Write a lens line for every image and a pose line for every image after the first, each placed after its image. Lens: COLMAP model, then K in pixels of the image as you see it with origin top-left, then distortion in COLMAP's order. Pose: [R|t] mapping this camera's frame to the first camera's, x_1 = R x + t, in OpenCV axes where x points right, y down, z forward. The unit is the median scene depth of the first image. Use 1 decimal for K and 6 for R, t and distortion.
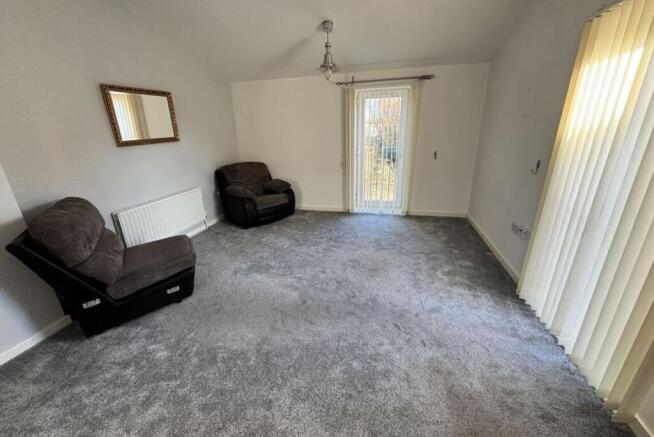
lens RADIAL K [[261.0, 0, 324.4], [0, 261.0, 218.6], [0, 0, 1]] dist [-0.002626, 0.000809]
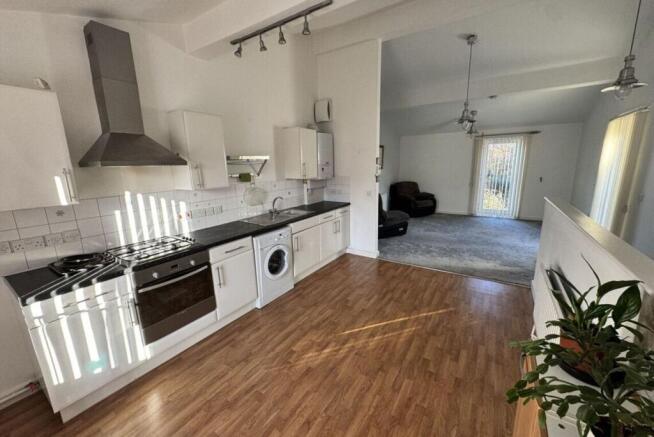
lens RADIAL K [[261.0, 0, 325.6], [0, 261.0, 215.4], [0, 0, 1]] dist [-0.002626, 0.000809]
pose [[0.943940, 0.067217, -0.323200, -0.266581], [-0.106132, 0.988865, -0.104314, 0.266842], [0.312590, 0.132768, 0.940564, -0.826459]]
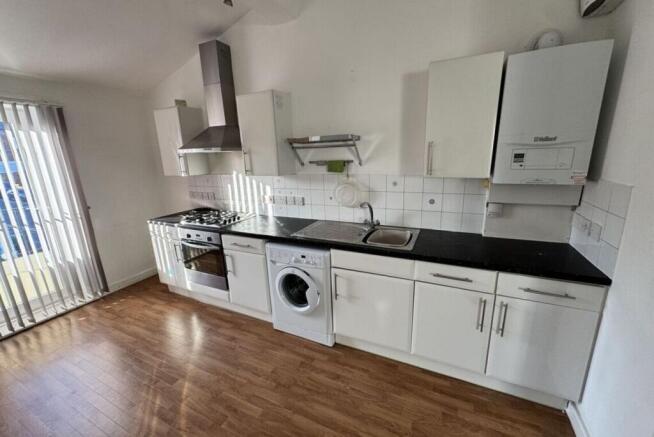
lens RADIAL K [[261.0, 0, 328.8], [0, 261.0, 216.5], [0, 0, 1]] dist [-0.002626, 0.000809]
pose [[-0.193953, 0.260944, -0.945669, -0.186390], [-0.283705, 0.907864, 0.308699, 0.019581], [0.939092, 0.328164, -0.102052, -0.078297]]
